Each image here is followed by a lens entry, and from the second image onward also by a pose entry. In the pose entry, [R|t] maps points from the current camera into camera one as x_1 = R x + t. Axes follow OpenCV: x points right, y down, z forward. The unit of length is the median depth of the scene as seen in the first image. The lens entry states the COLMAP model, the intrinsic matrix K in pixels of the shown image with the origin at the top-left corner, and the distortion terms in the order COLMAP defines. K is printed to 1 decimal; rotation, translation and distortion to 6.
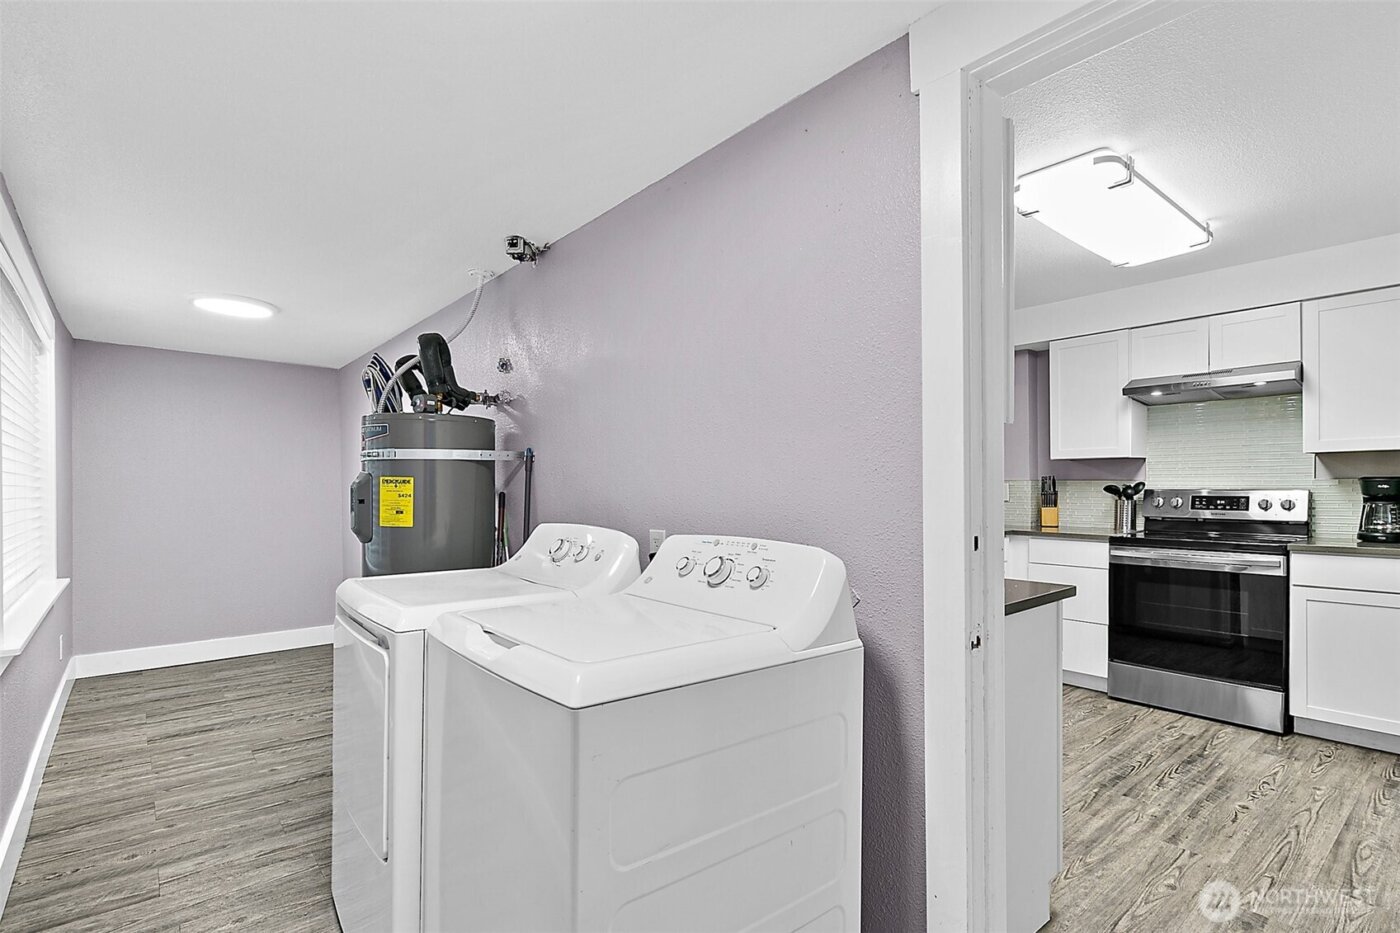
lens RADIAL K [[665.7, 0, 700.4], [0, 665.7, 476.2], [0, 0, 1]] dist [0.002199, 0.000143]
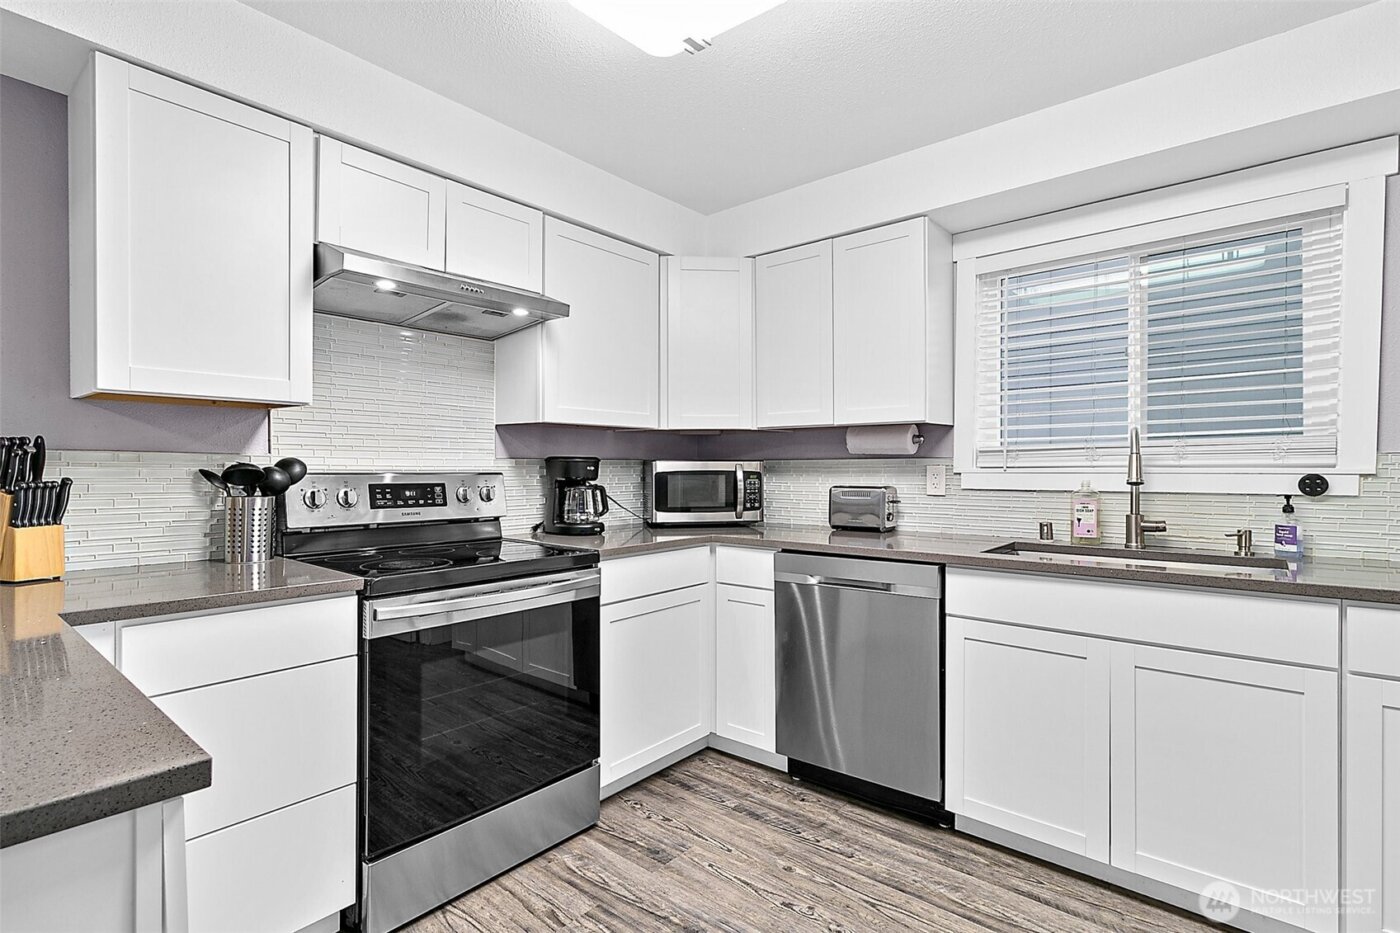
lens RADIAL K [[665.7, 0, 700.8], [0, 665.7, 476.4], [0, 0, 1]] dist [0.002199, 0.000143]
pose [[-0.171916, -0.004590, 0.985101, 0.144364], [-0.011678, 0.999928, 0.002621, 0.018919], [-0.985042, -0.011053, -0.171958, 0.862673]]
